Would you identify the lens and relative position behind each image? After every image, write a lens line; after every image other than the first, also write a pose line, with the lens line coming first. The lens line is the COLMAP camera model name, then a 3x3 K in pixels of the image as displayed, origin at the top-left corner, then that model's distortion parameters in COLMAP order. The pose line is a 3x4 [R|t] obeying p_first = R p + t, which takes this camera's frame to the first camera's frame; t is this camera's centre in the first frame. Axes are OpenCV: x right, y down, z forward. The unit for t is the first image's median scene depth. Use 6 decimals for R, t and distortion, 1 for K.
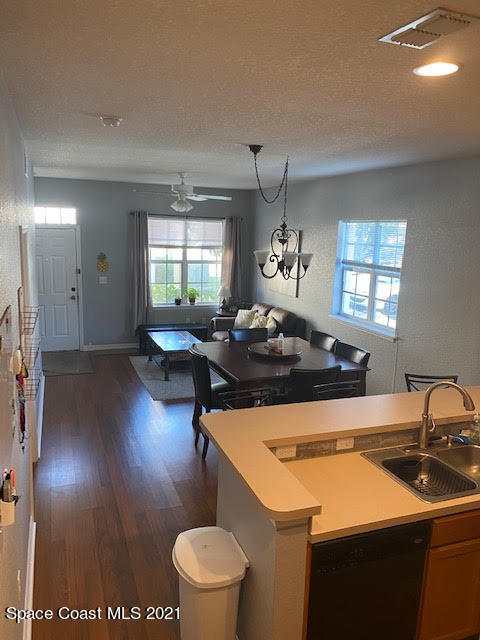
lens RADIAL K [[499.8, 0, 240.0], [0, 499.8, 320.0], [0, 0, 1]] dist [0.000955, 0.000452]
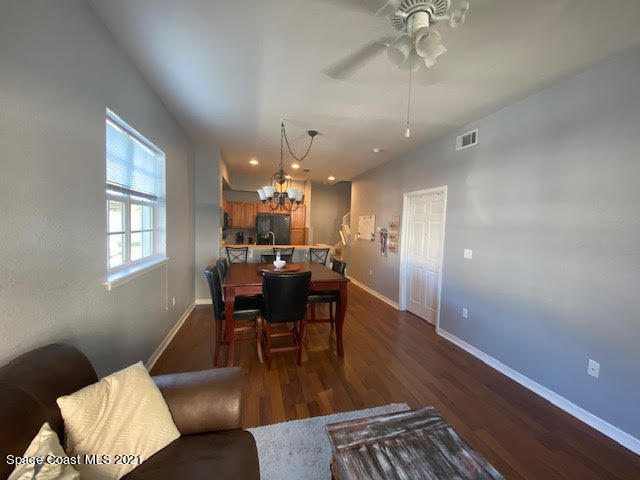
lens RADIAL K [[256.7, 0, 320.0], [0, 256.7, 240.0], [0, 0, 1]] dist [0.074997, -0.000028]
pose [[-0.992238, -0.067504, 0.104440, -0.055922], [-0.039973, 0.968407, 0.246152, -0.101134], [-0.117757, 0.240066, -0.963588, 0.930059]]
